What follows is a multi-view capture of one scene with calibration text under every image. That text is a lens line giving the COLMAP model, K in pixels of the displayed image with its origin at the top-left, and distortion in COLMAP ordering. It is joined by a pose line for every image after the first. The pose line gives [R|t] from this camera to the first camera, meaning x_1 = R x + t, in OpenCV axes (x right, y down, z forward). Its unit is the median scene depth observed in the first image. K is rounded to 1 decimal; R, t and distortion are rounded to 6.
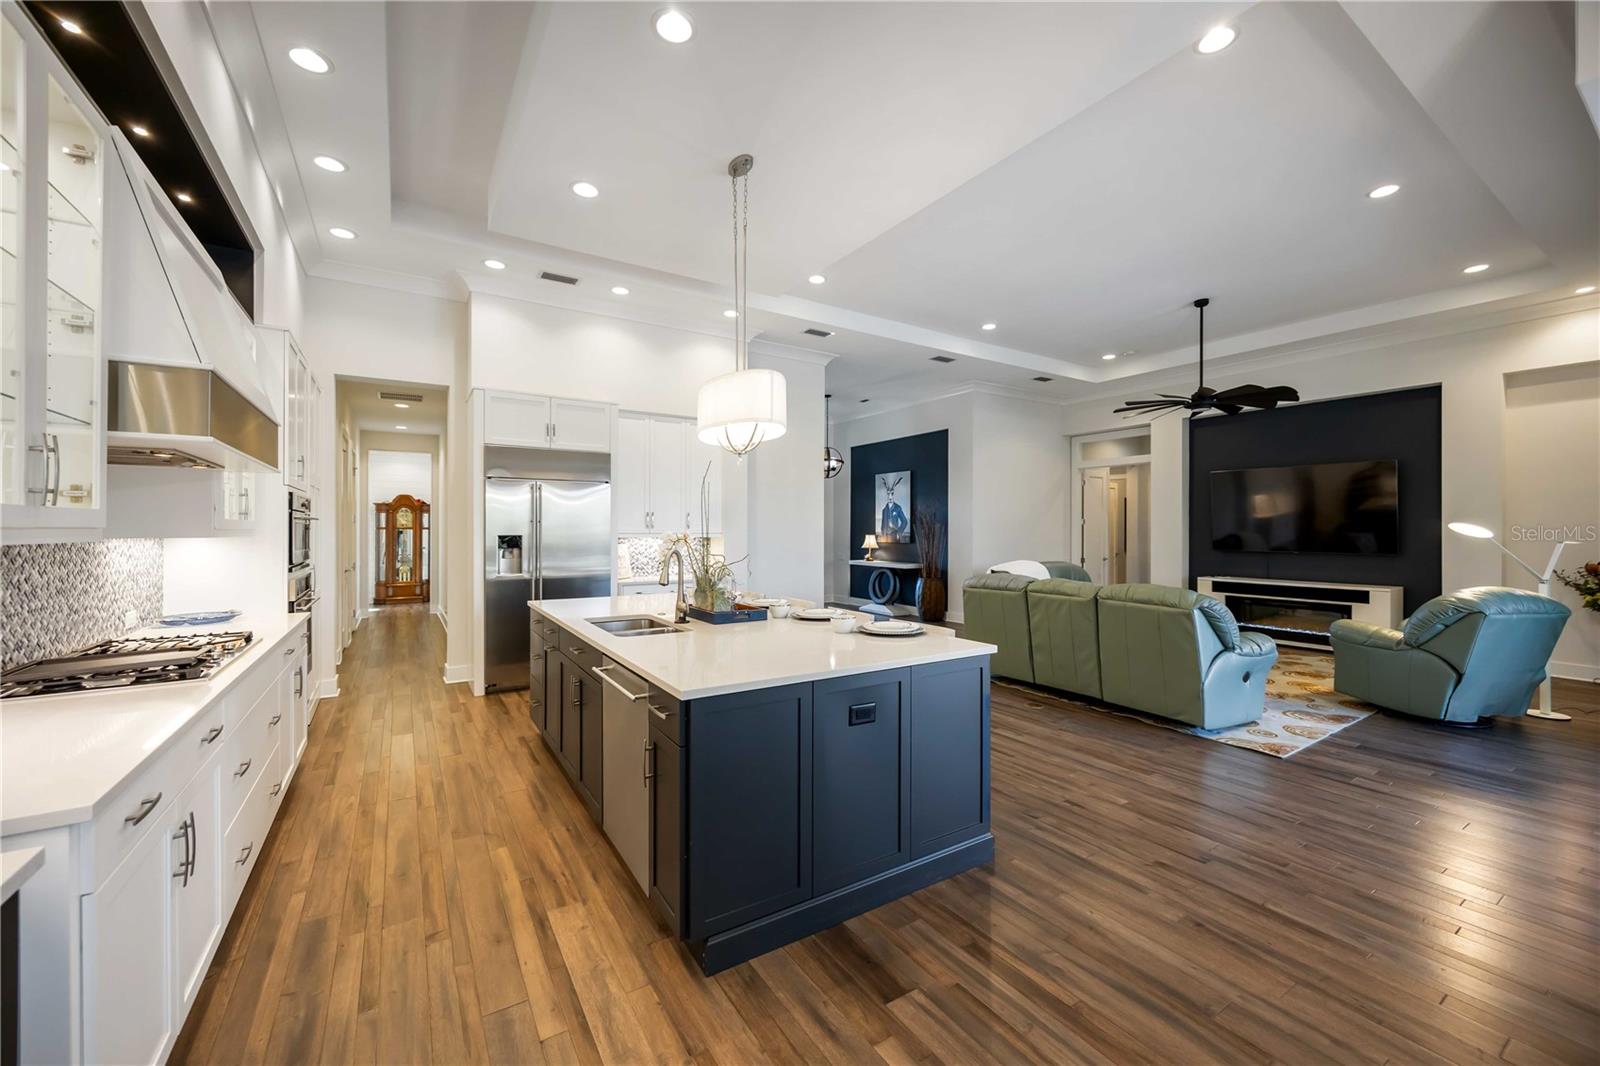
lens RADIAL K [[627.6, 0, 801.7], [0, 627.6, 529.3], [0, 0, 1]] dist [0.000942, -0.001274]
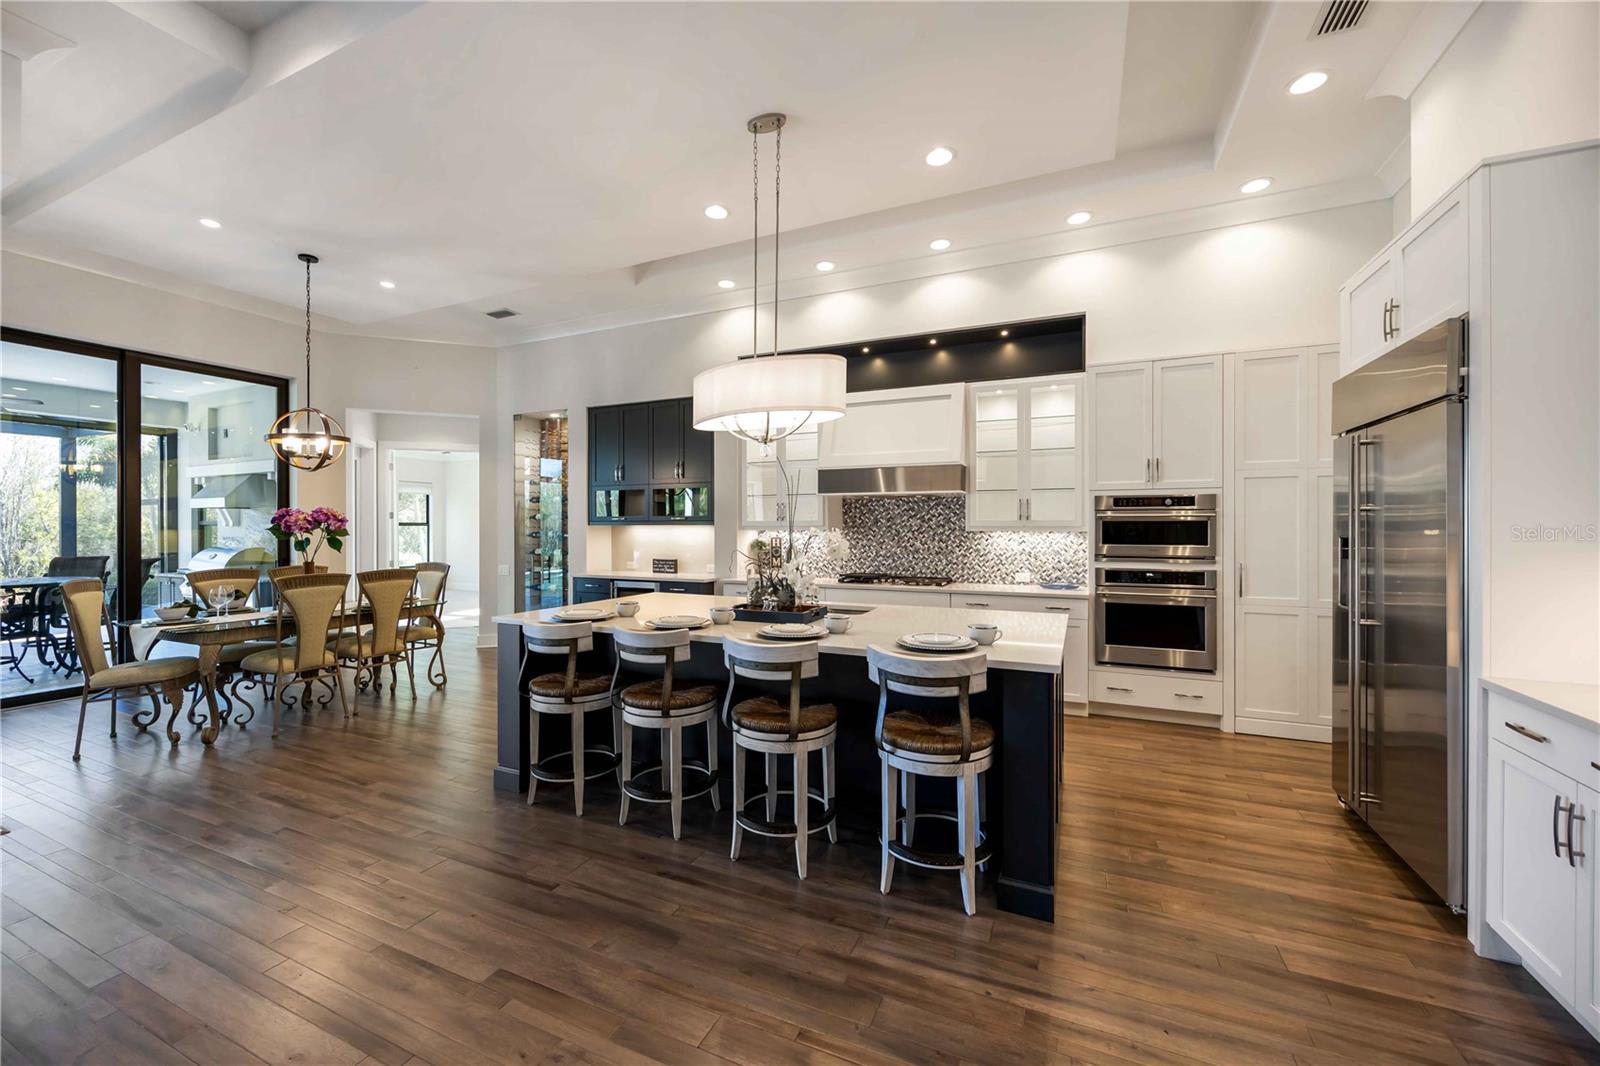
lens RADIAL K [[627.6, 0, 793.9], [0, 627.6, 532.7], [0, 0, 1]] dist [0.000942, -0.001274]
pose [[-0.843451, 0.002759, -0.537199, 0.230586], [-0.001417, 0.999972, 0.007361, 0.003229], [0.537204, 0.006970, -0.843424, 1.156661]]
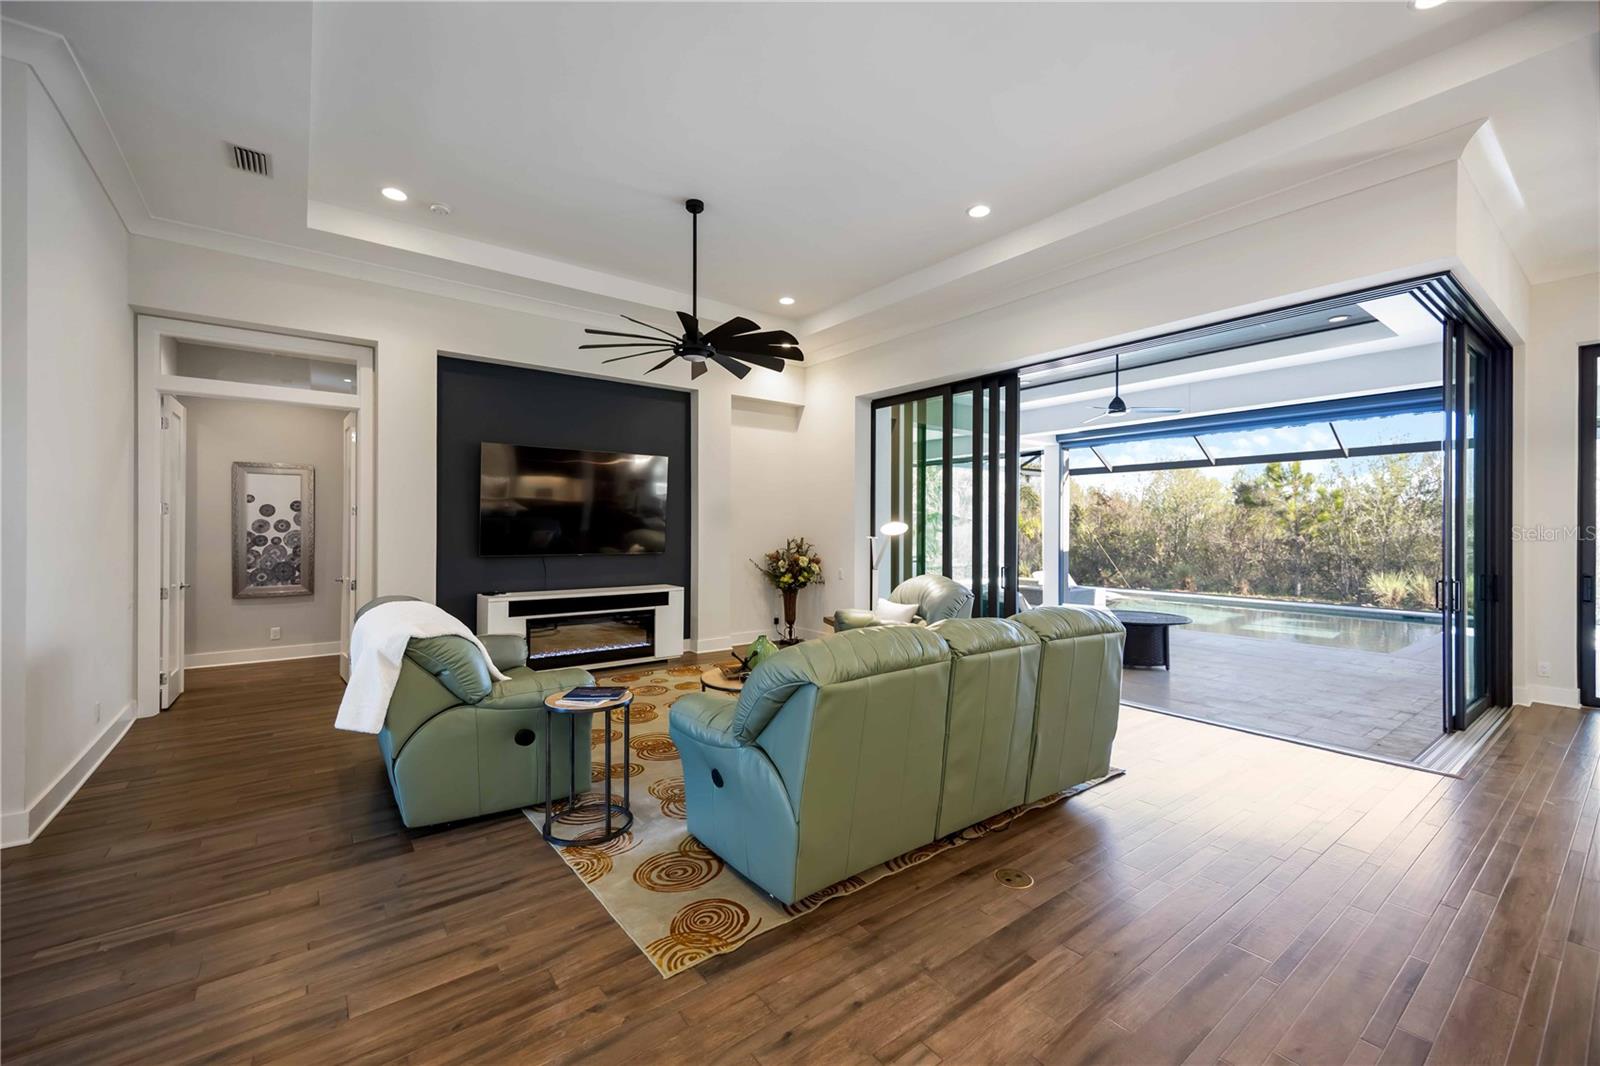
lens RADIAL K [[667.8, 0, 764.2], [0, 667.8, 528.1], [0, 0, 1]] dist [0.002045, 0.000175]
pose [[-0.063939, -0.003800, 0.997947, -0.140282], [-0.006633, 0.999972, 0.003383, -0.002802], [-0.997932, -0.006403, -0.063963, 1.124342]]
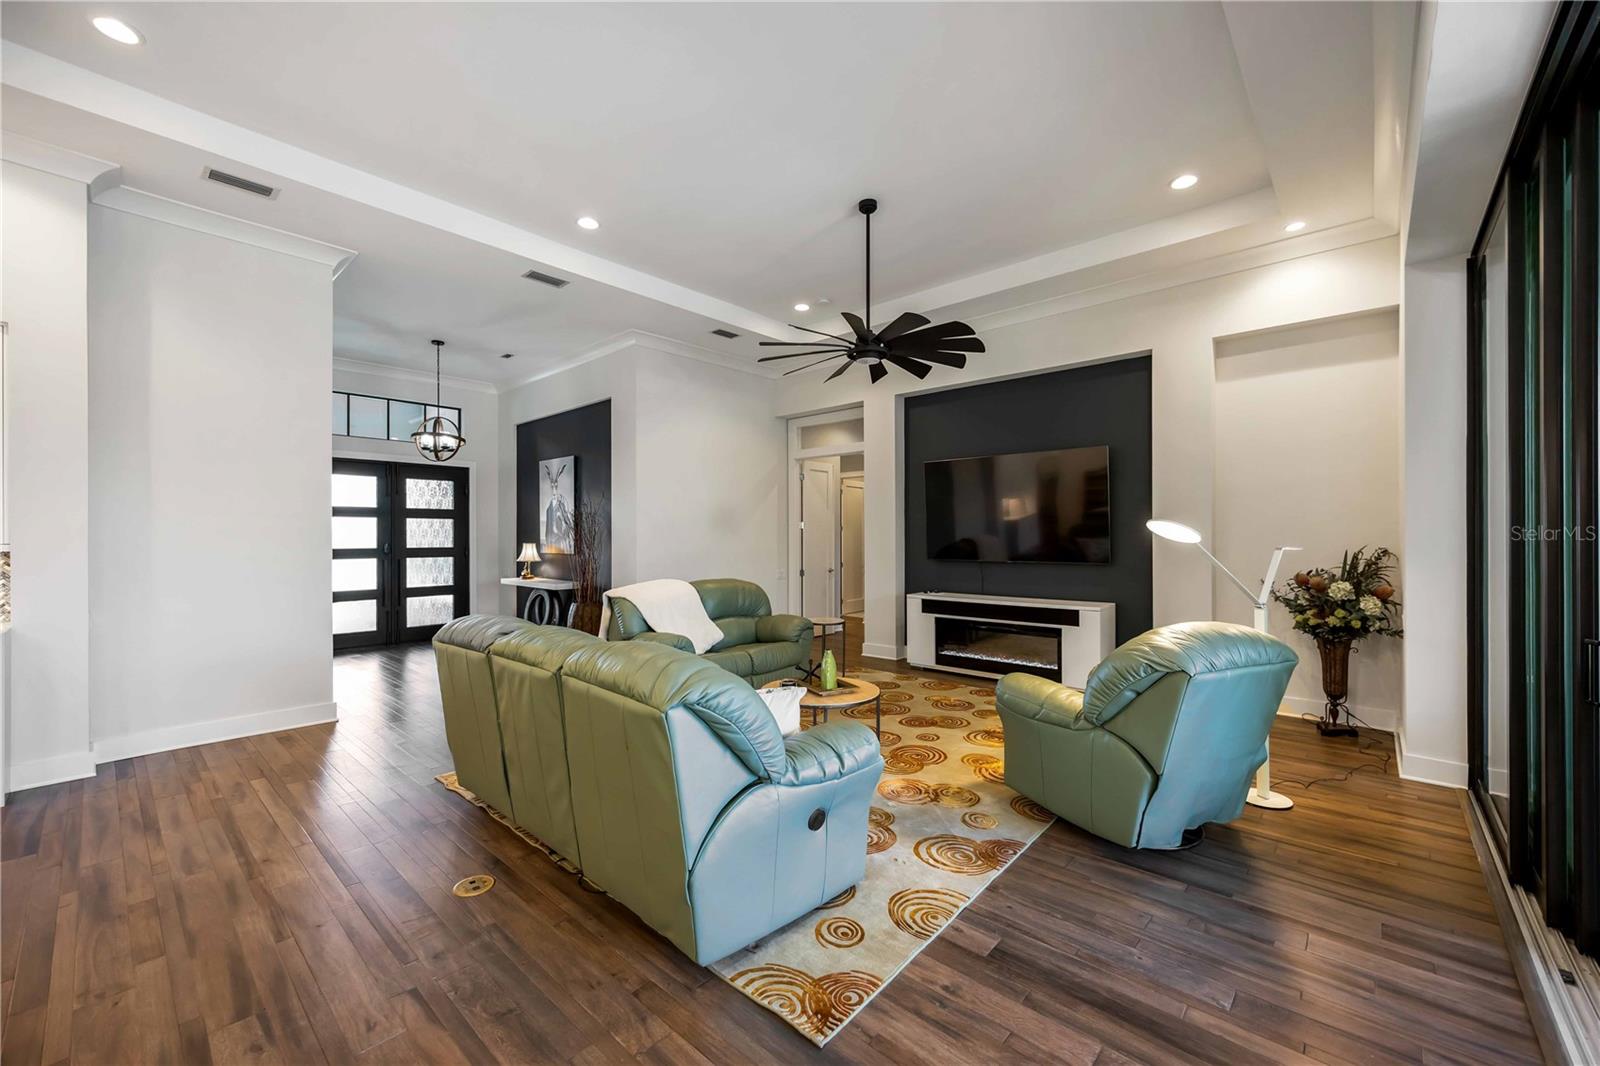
lens RADIAL K [[627.6, 0, 816.2], [0, 627.6, 535.9], [0, 0, 1]] dist [0.000942, -0.001274]
pose [[0.961550, -0.005154, 0.274583, 0.451687], [0.005291, 0.999986, 0.000241, 0.003372], [-0.274580, 0.001221, 0.961563, 0.404419]]
